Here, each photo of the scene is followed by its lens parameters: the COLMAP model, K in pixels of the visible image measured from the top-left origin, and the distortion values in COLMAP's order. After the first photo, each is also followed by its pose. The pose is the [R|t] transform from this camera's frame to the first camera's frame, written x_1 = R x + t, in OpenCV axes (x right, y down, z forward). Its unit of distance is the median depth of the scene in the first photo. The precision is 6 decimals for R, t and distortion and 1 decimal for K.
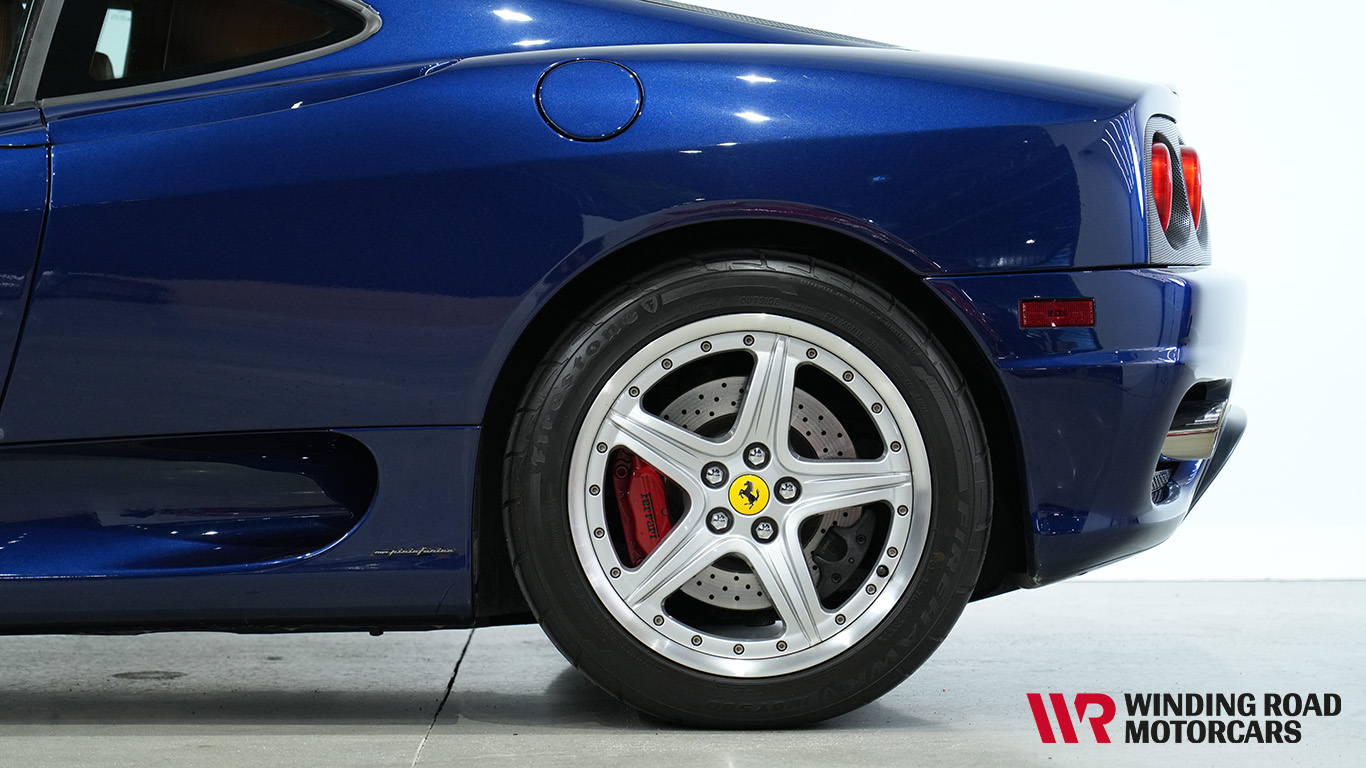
lens RADIAL K [[4116.8, 0, 685.2], [0, 4116.8, 389.2], [0, 0, 1]] dist [0.101273, 0.000000]
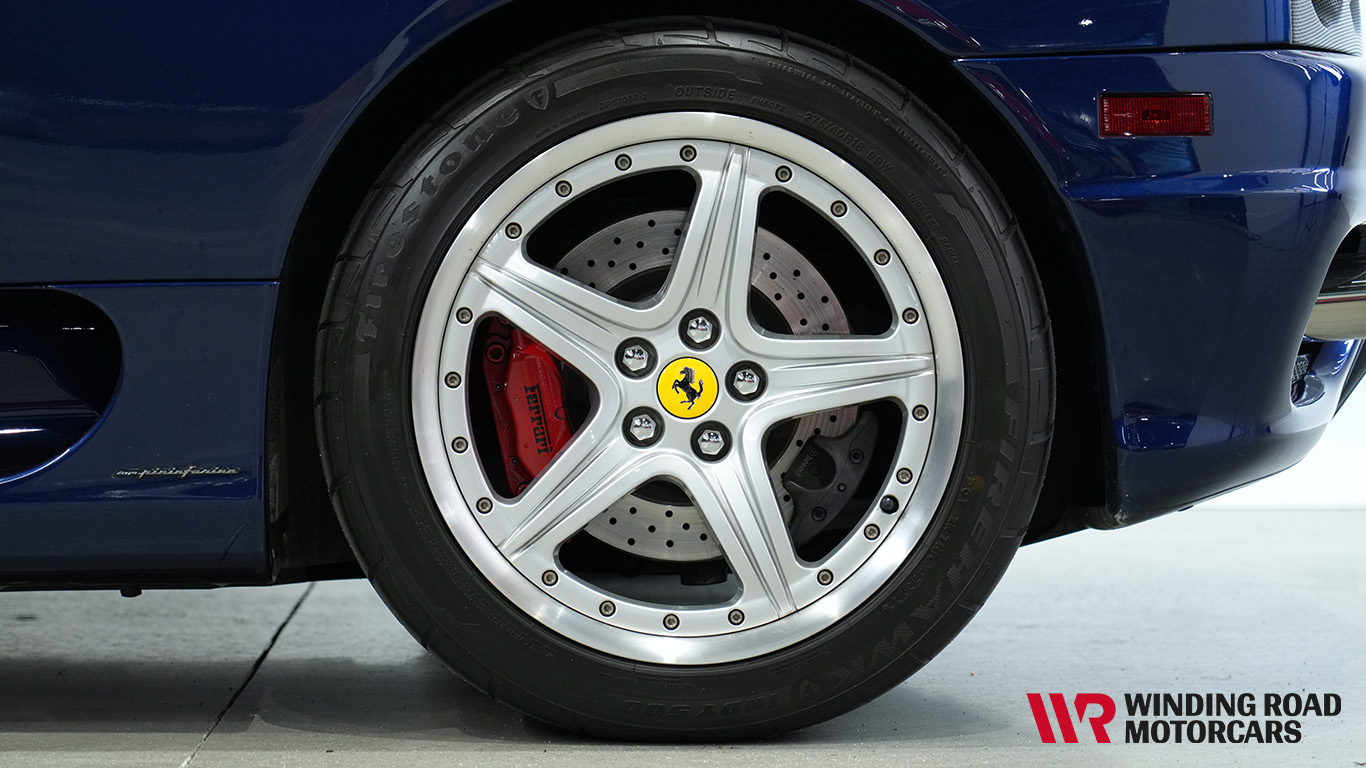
lens RADIAL K [[4116.8, 0, 682.2], [0, 4116.8, 386.6], [0, 0, 1]] dist [0.101273, 0.000000]
pose [[0.999960, 0.003771, 0.008109, 0.009289], [-0.003948, 0.999751, 0.021942, 0.010934], [-0.008025, -0.021973, 0.999726, 0.340096]]
